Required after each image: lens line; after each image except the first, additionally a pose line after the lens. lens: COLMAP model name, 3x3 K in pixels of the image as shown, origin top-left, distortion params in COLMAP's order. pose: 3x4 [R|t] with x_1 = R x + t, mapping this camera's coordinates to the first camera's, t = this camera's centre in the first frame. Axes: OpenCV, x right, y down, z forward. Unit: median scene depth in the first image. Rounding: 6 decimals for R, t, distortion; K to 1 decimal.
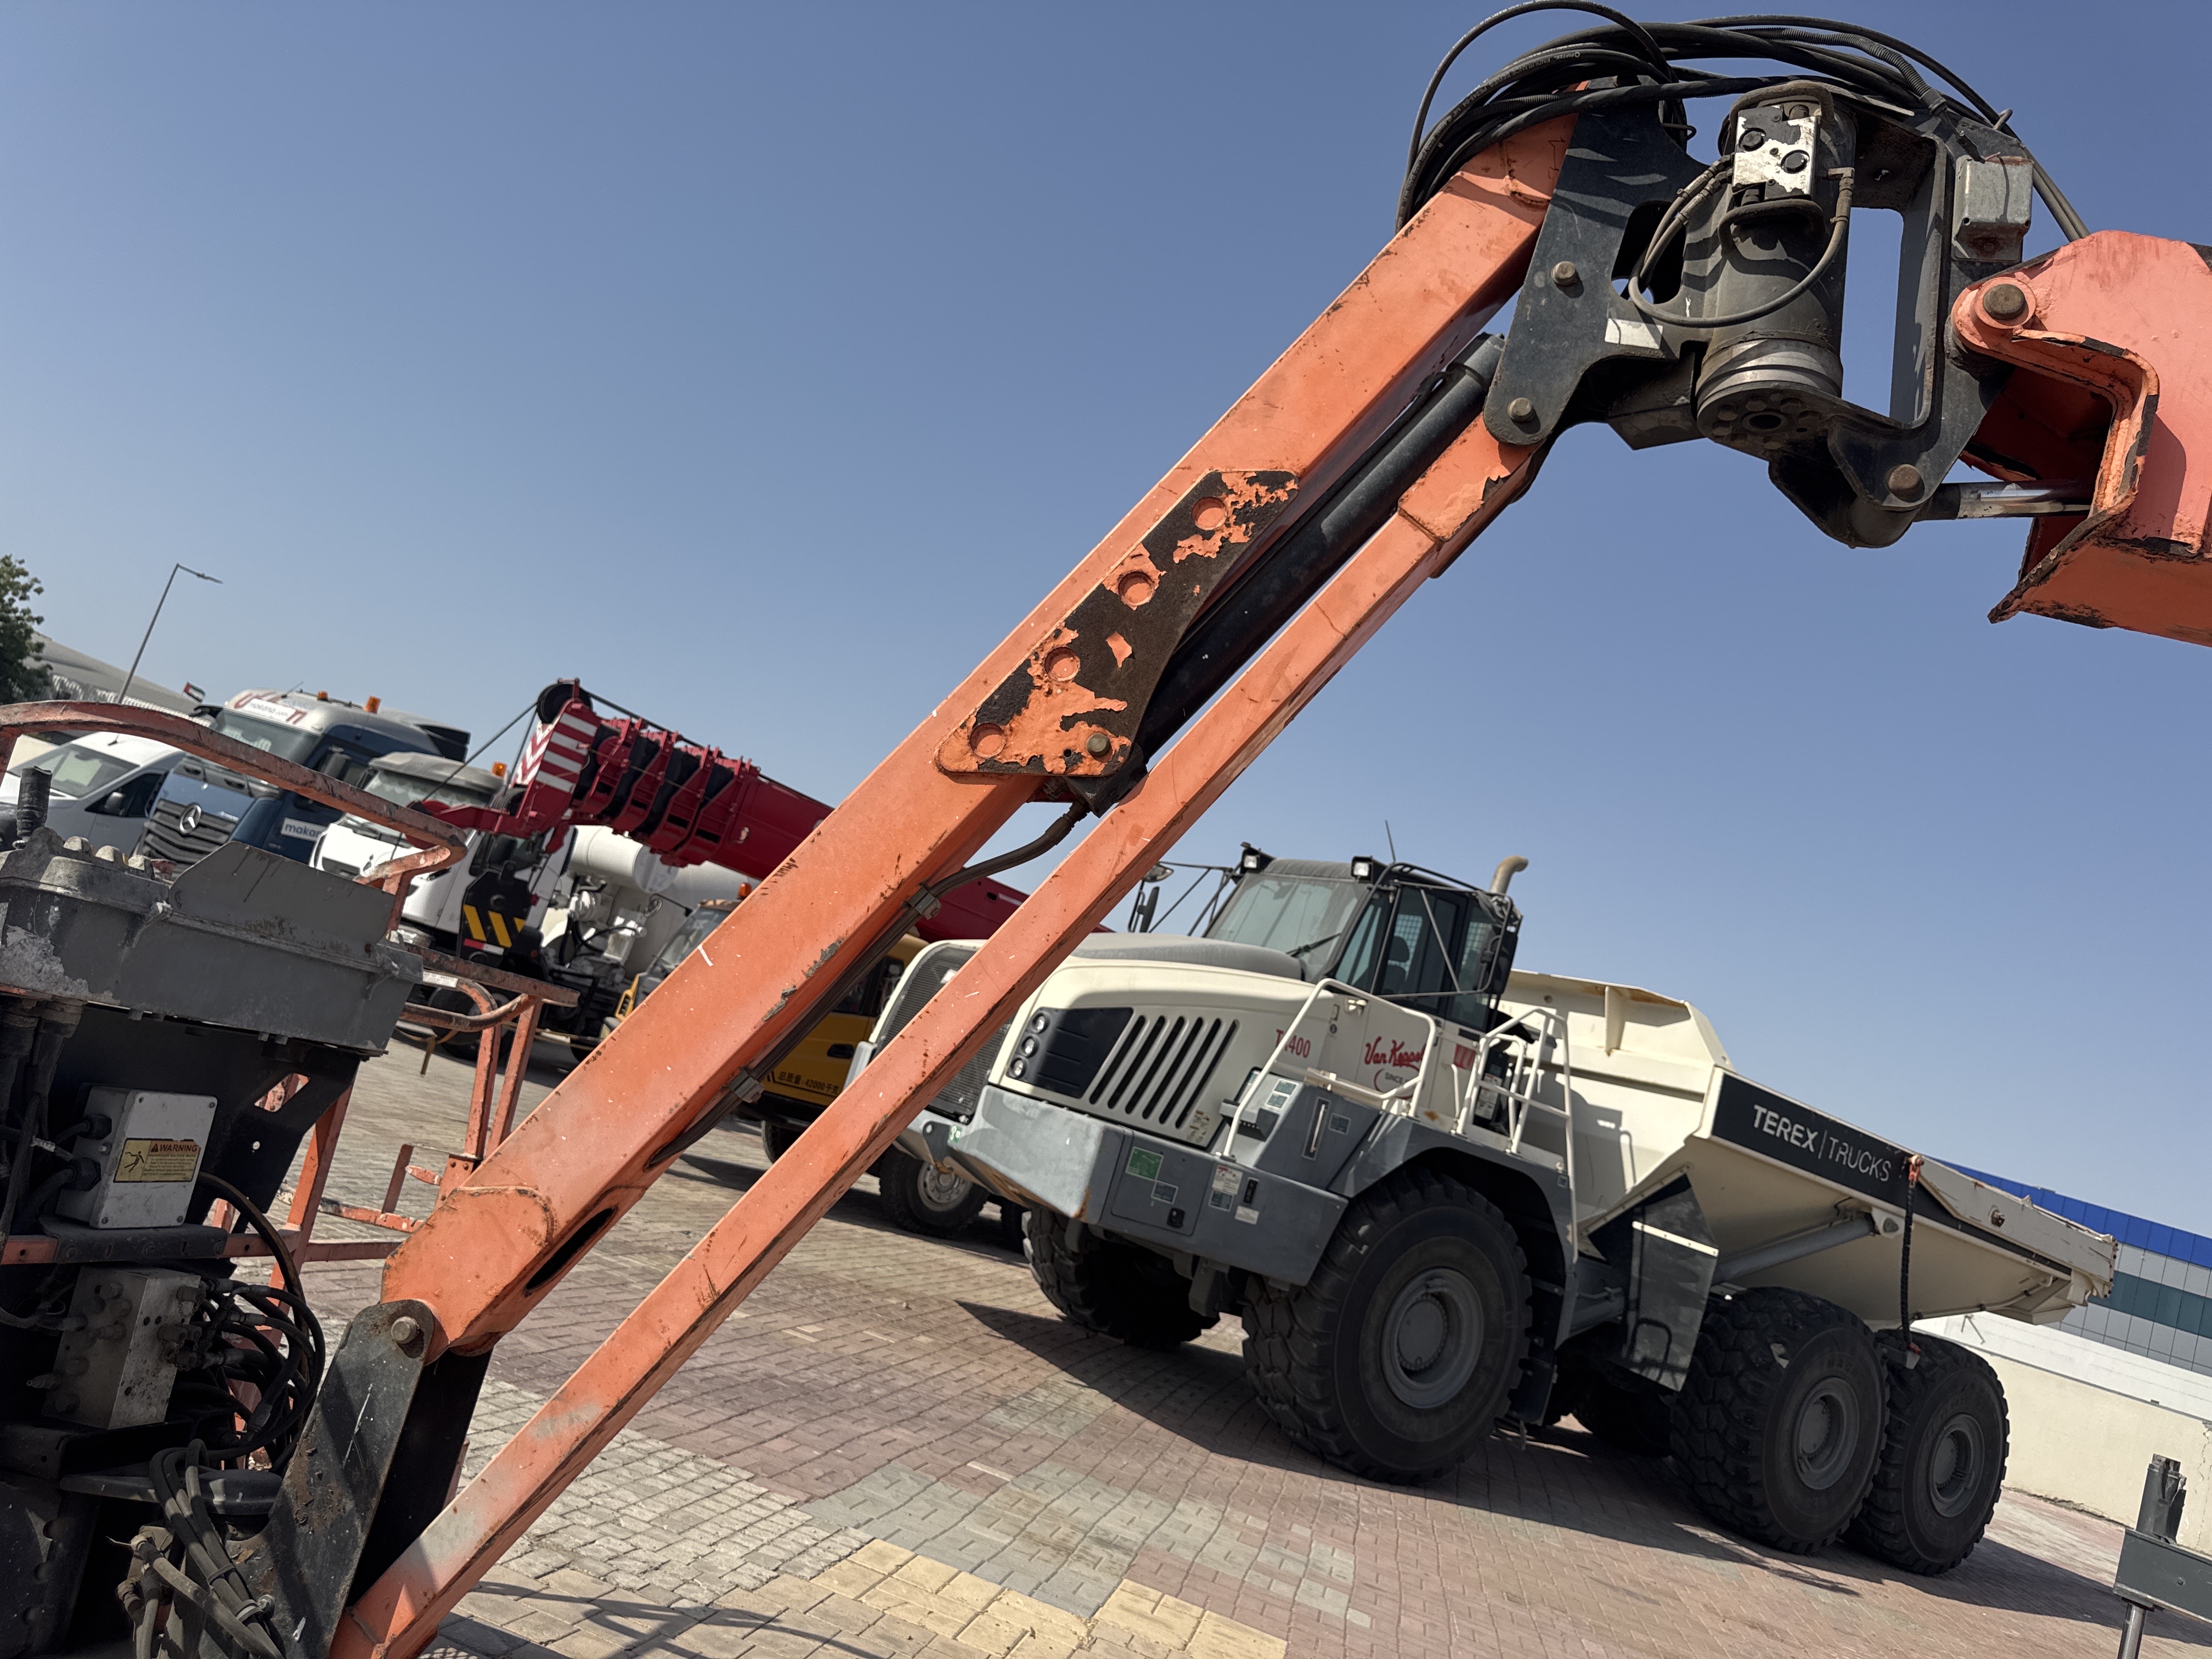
lens RADIAL K [[1565.5, 0, 1113.7], [0, 1565.5, 846.5], [0, 0, 1]] dist [0.041563, -0.057992]
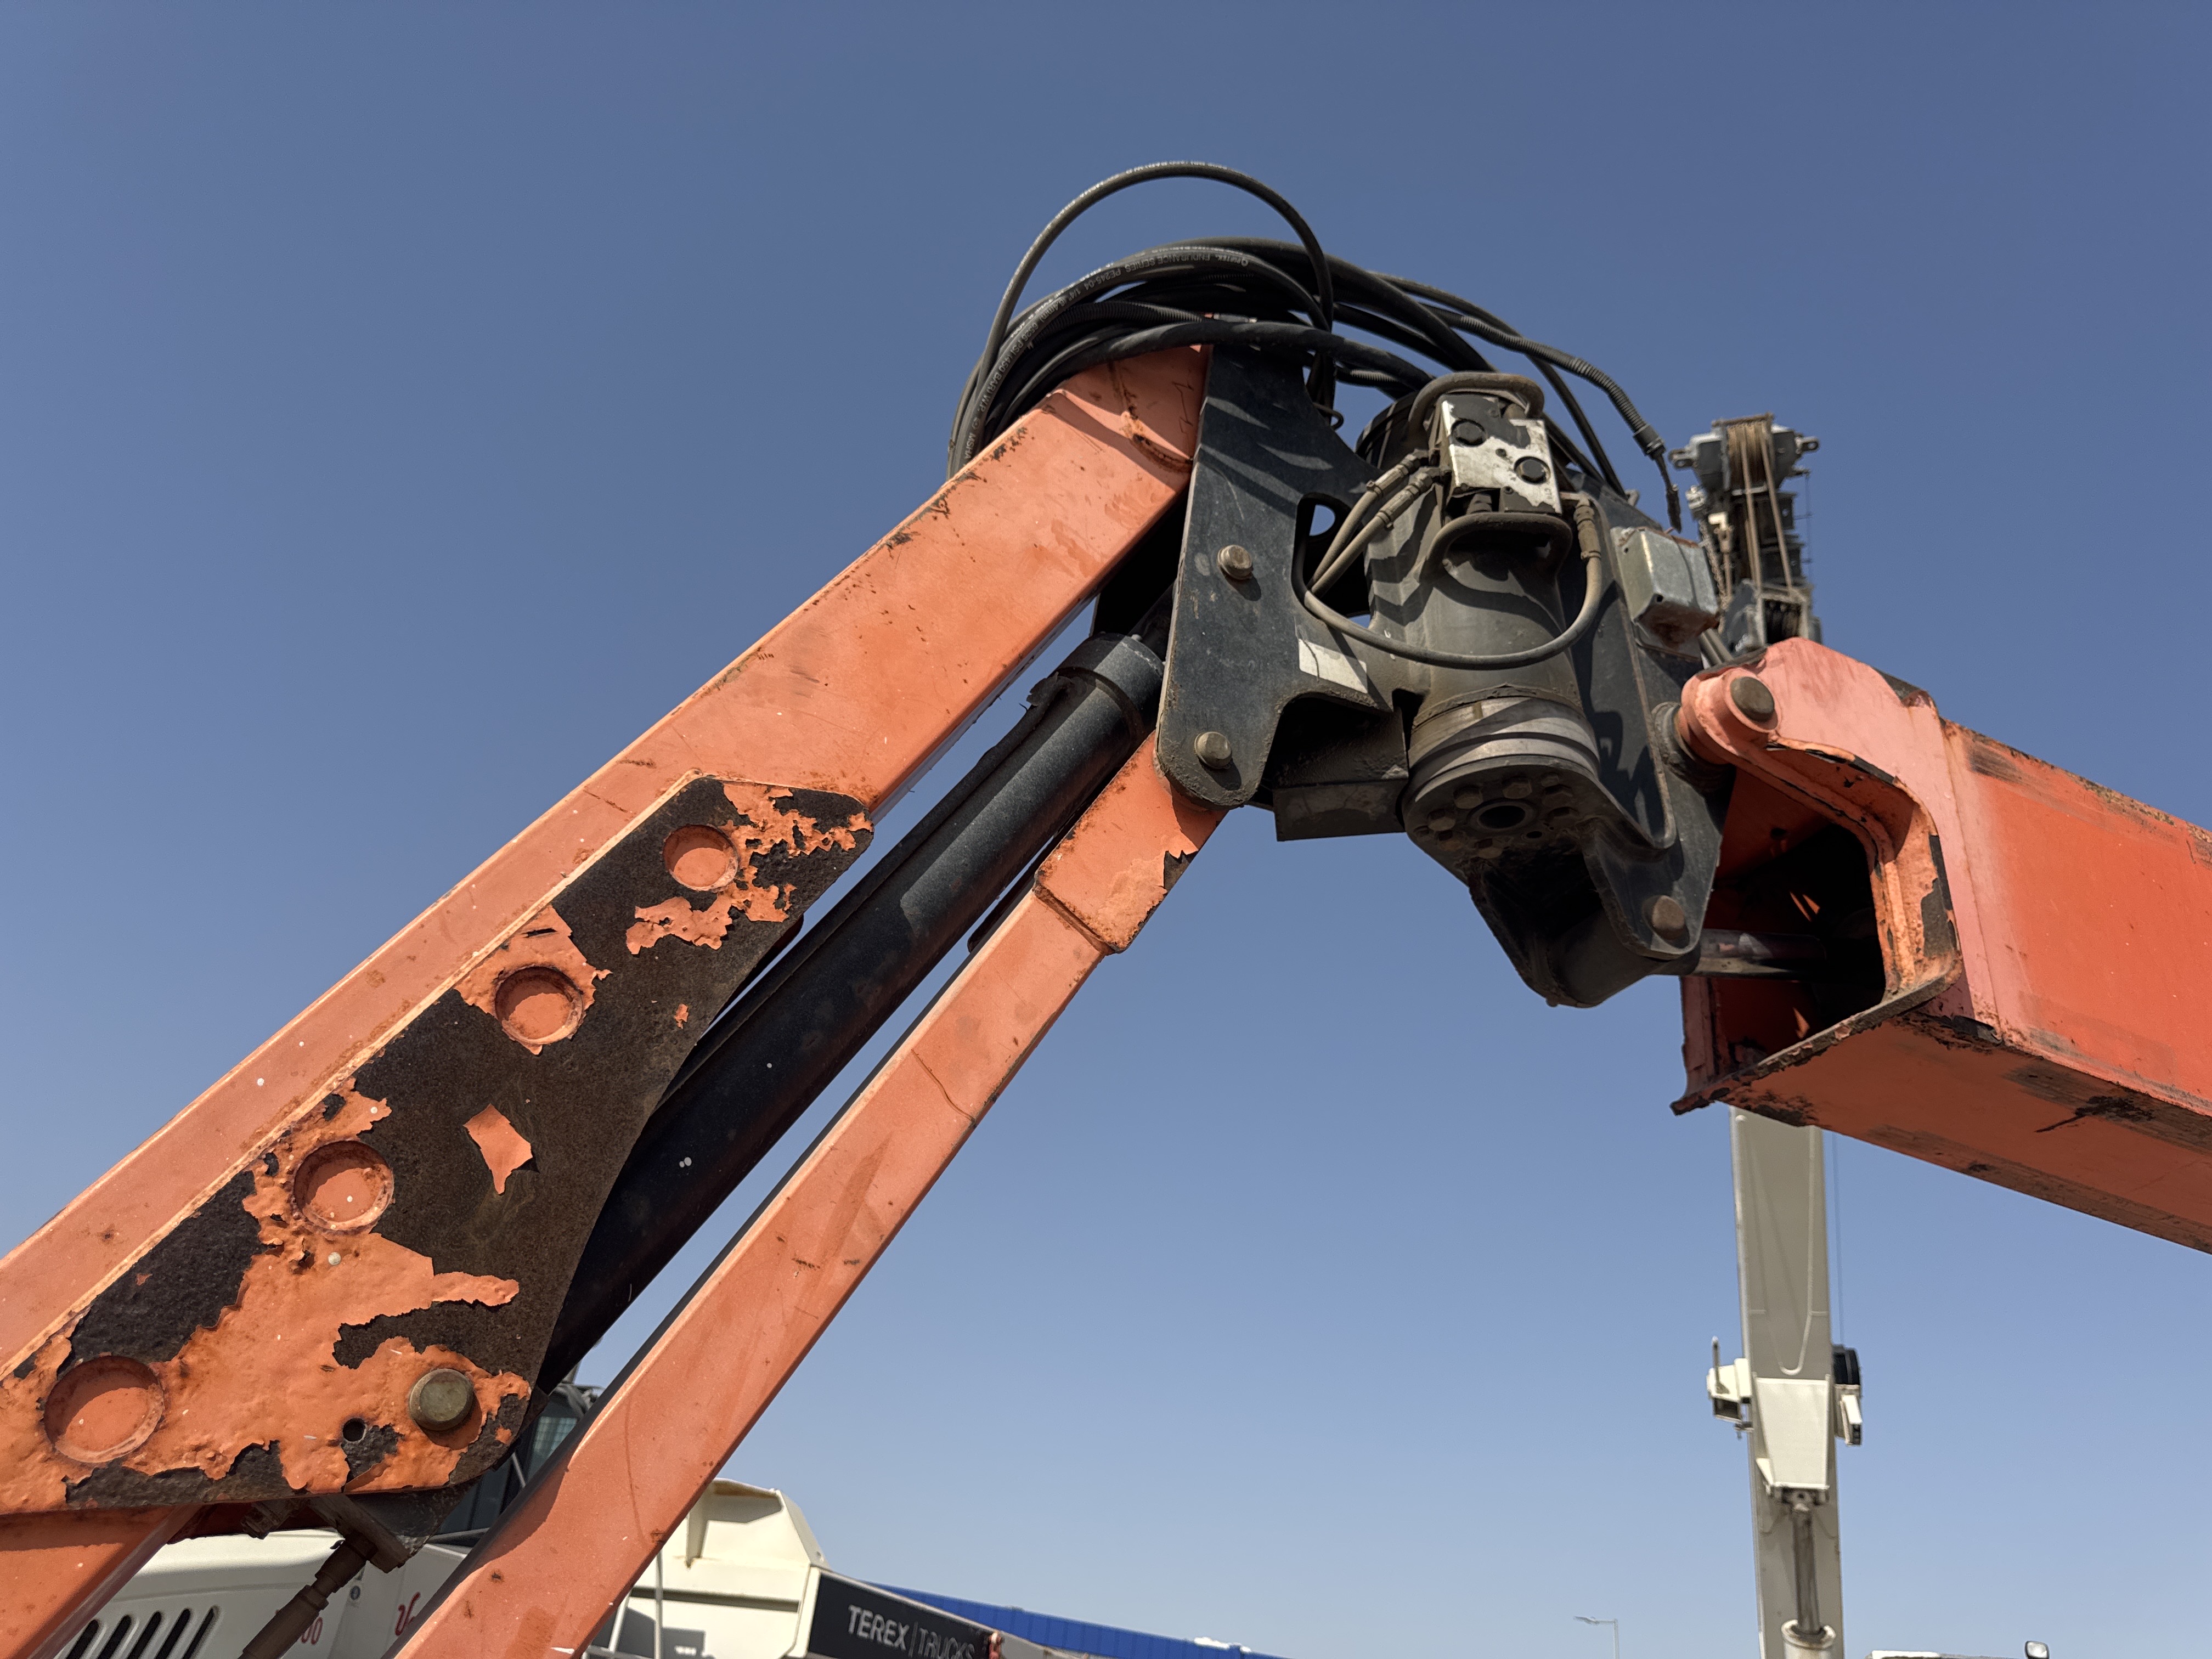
lens RADIAL K [[1565.5, 0, 1100.3], [0, 1565.5, 842.3], [0, 0, 1]] dist [0.041563, -0.057992]
pose [[0.824523, 0.111929, 0.554647, -0.099515], [0.042558, 0.965196, -0.258043, -0.084028], [-0.564225, 0.236367, 0.791063, 0.525047]]
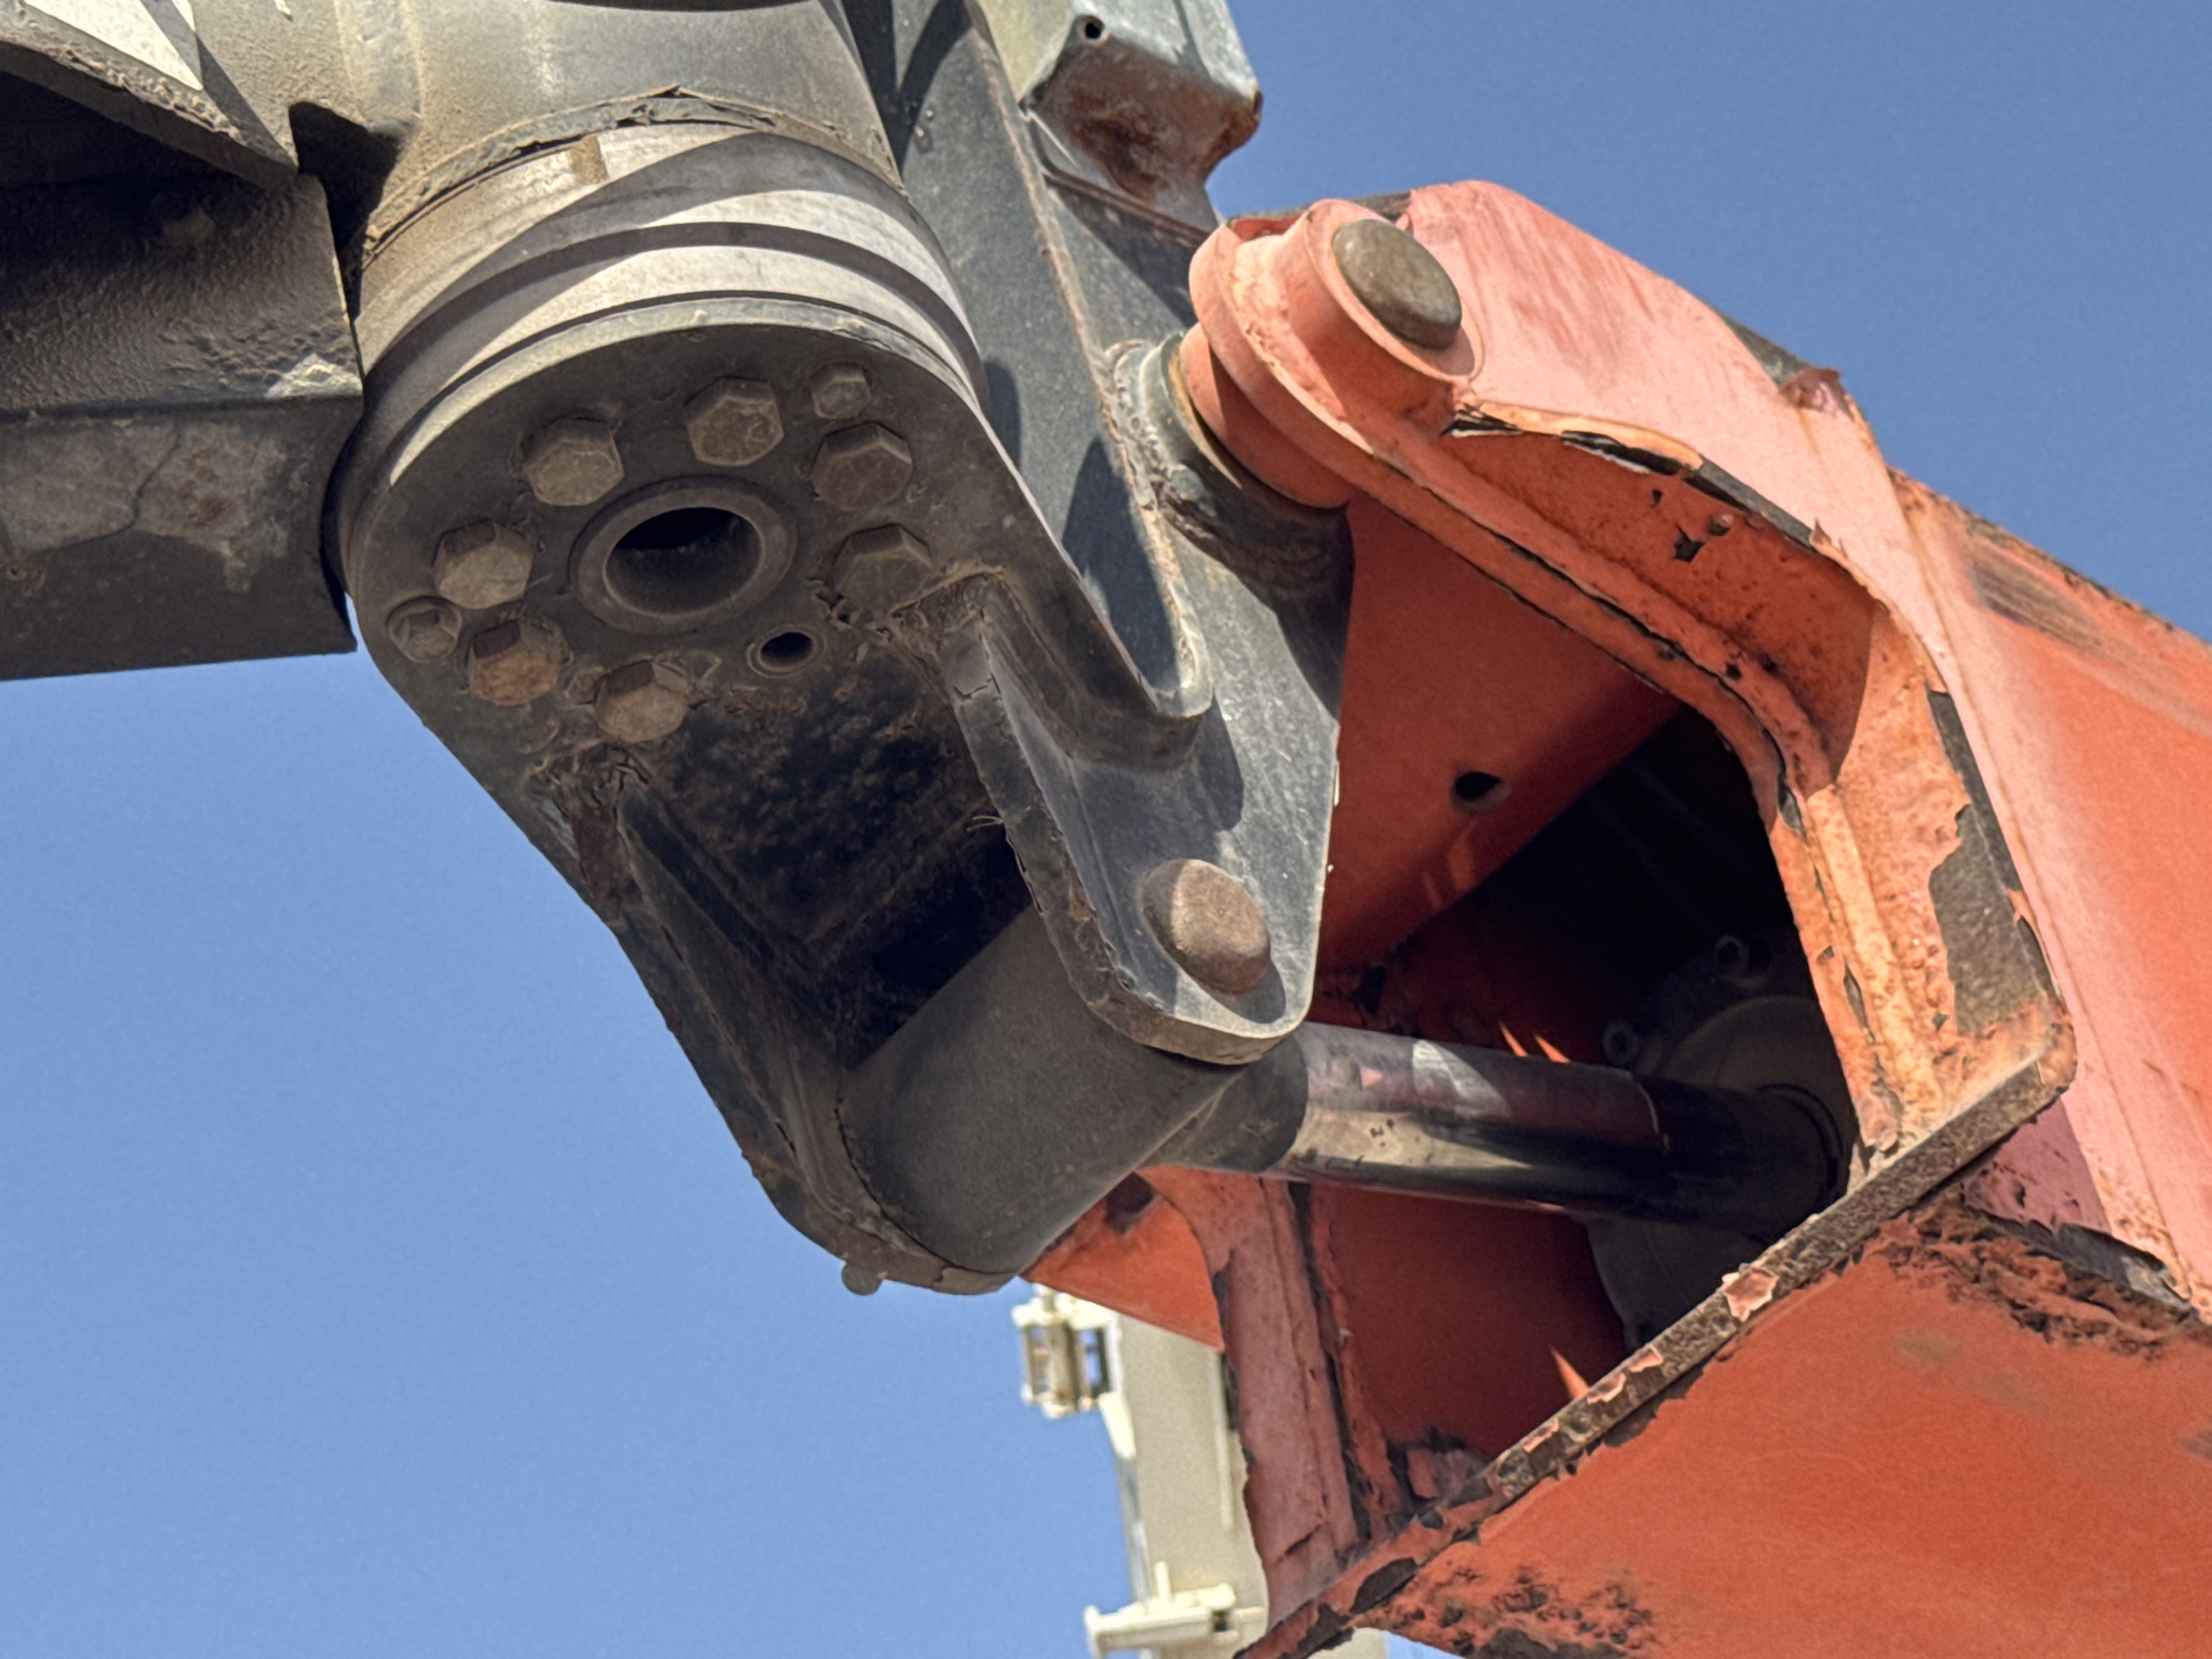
lens RADIAL K [[4547.1, 0, 978.5], [0, 4547.1, 888.9], [0, 0, 1]] dist [0.216589, 0.000000]
pose [[0.588620, 0.191912, 0.785300, -0.009047], [0.189205, 0.911728, -0.364627, -0.013231], [-0.785957, 0.363209, 0.500351, 0.650199]]
